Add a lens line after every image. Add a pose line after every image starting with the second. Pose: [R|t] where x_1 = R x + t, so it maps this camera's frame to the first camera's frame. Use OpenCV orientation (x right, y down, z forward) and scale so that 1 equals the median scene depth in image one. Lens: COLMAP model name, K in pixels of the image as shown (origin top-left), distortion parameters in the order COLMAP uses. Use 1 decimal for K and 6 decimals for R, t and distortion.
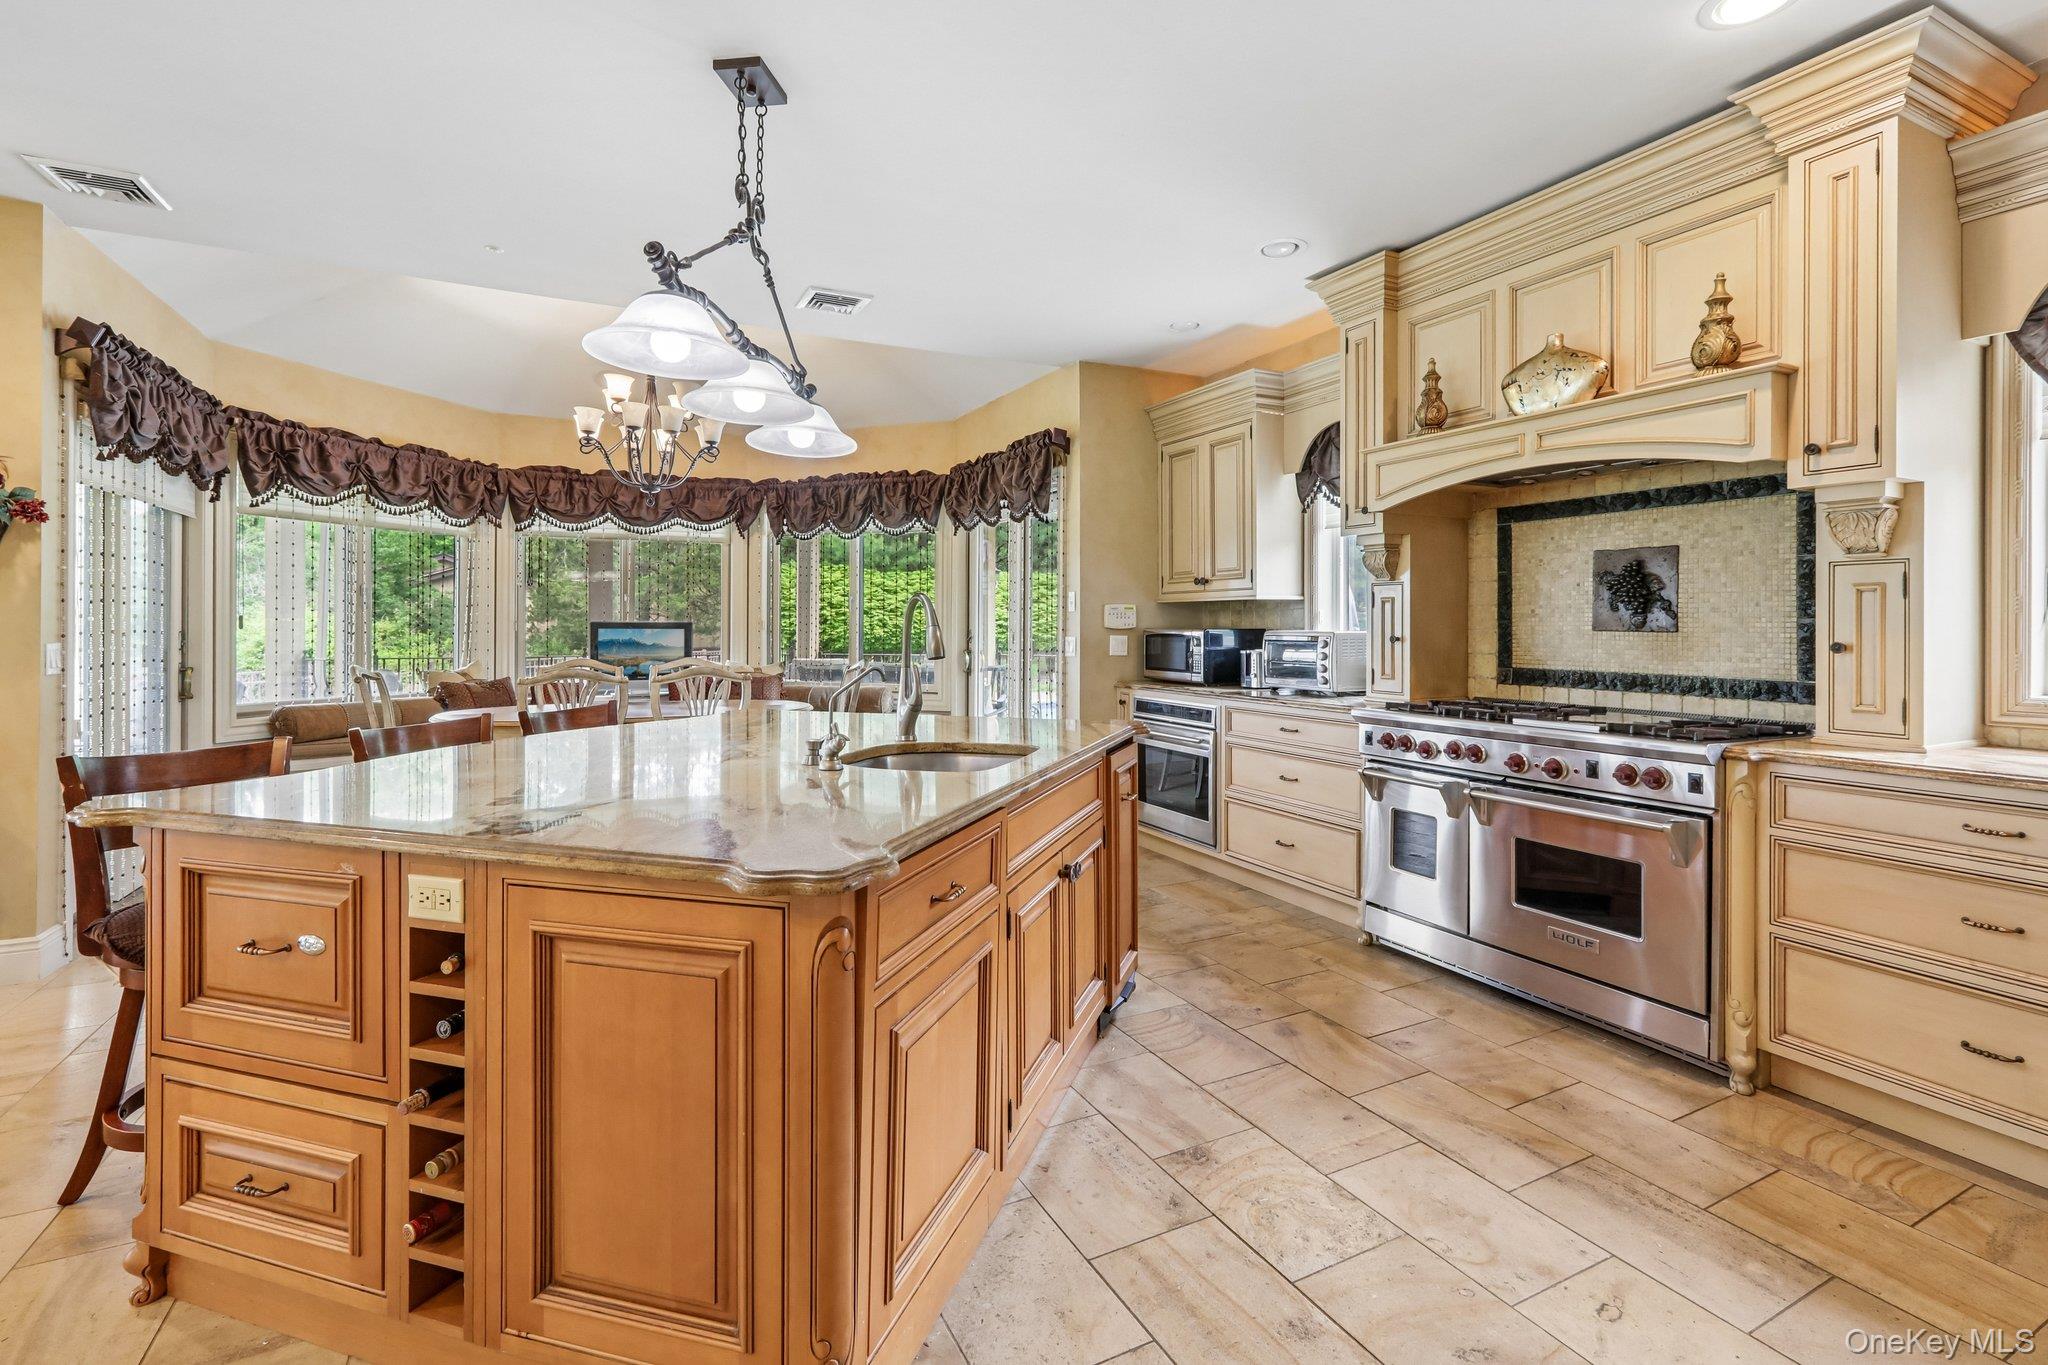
lens RADIAL K [[942.5, 0, 1033.4], [0, 942.5, 618.0], [0, 0, 1]] dist [-0.000002, 0.000106]
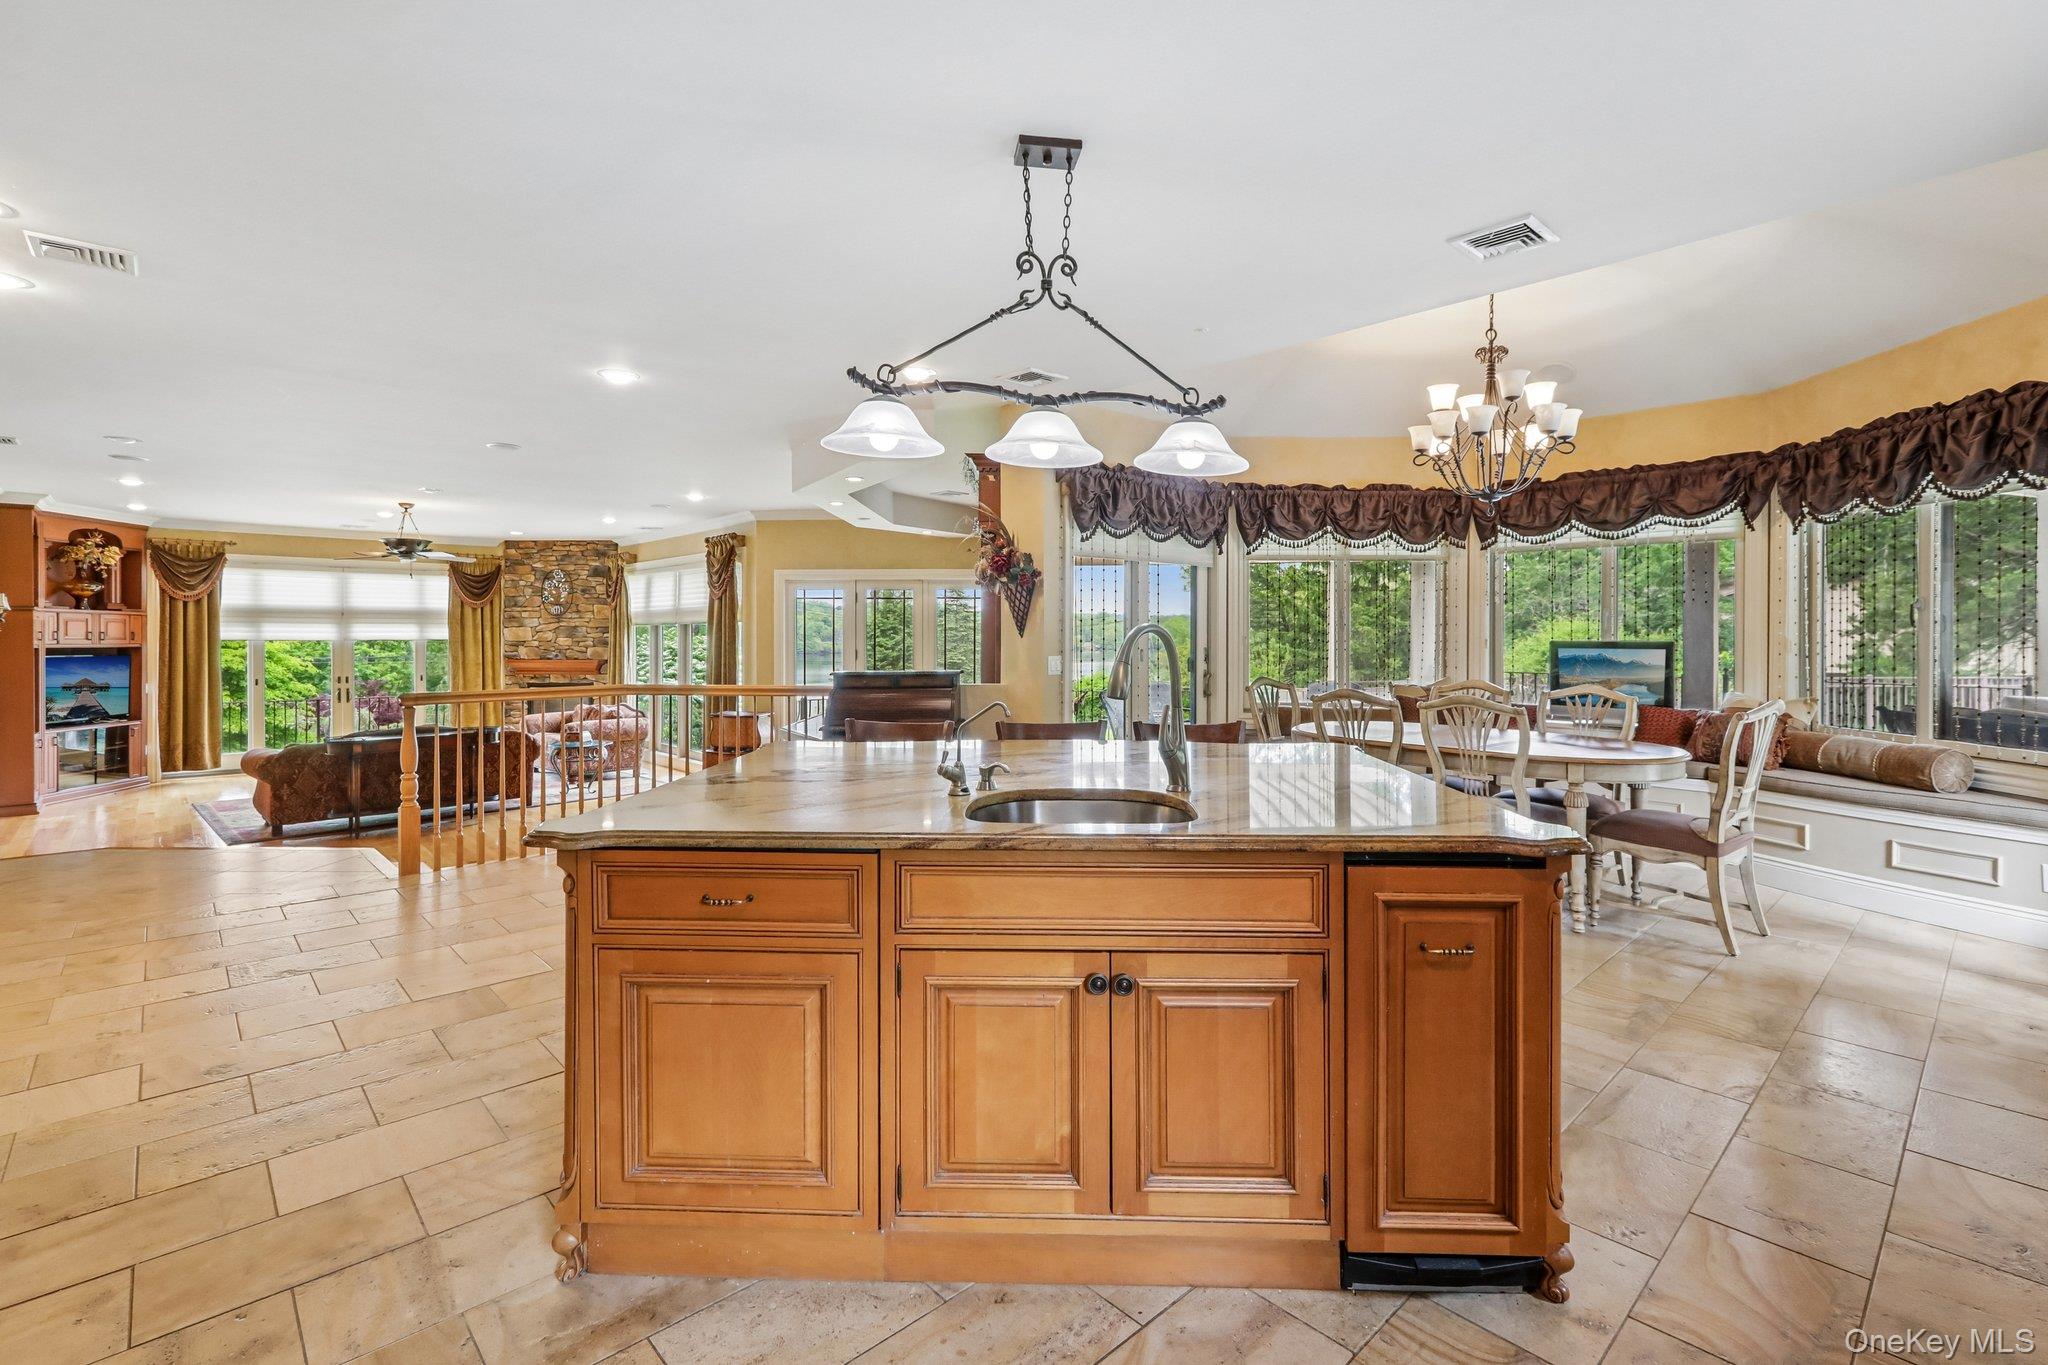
lens RADIAL K [[931.3, 0, 1031.9], [0, 931.3, 658.5], [0, 0, 1]] dist [-0.002567, -0.000749]
pose [[0.276975, 0.020722, -0.960654, 0.371436], [0.005680, 0.999715, 0.023203, -0.001563], [0.960860, -0.011883, 0.276779, 0.334521]]
